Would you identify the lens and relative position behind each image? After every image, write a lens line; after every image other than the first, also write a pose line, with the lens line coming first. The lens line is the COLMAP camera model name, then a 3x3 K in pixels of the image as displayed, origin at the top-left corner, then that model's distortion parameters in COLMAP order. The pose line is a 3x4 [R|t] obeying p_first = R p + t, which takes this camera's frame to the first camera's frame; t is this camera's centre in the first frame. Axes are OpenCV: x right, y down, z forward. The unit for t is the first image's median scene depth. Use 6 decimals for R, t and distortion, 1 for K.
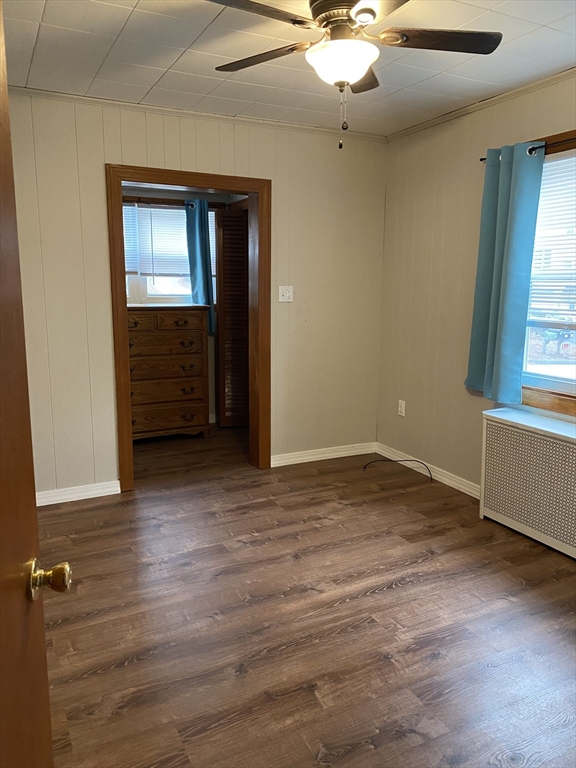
lens RADIAL K [[575.7, 0, 288.0], [0, 575.7, 390.6], [0, 0, 1]] dist [0.032891, -0.074169]
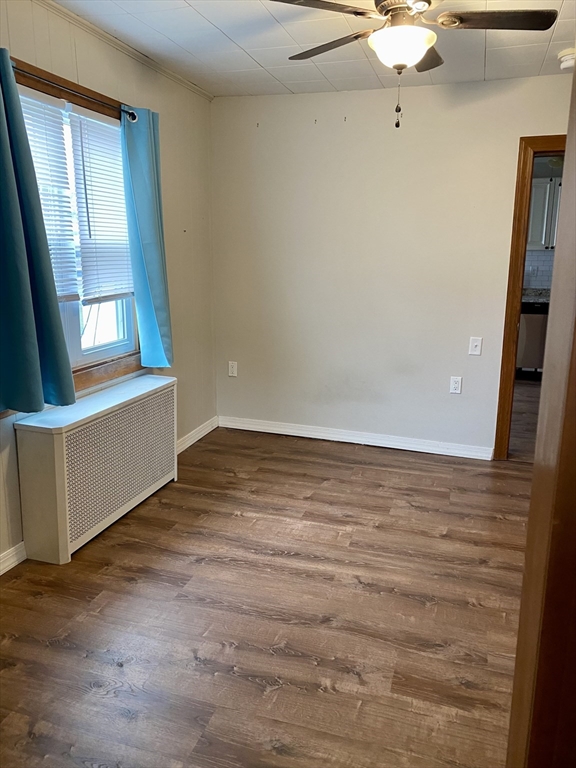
lens RADIAL K [[575.7, 0, 288.0], [0, 575.7, 390.6], [0, 0, 1]] dist [0.032891, -0.074169]
pose [[-0.707820, -0.176642, 0.683951, -0.473437], [0.125298, 0.921481, 0.367658, -0.311213], [-0.695192, 0.345933, -0.630110, 1.612999]]
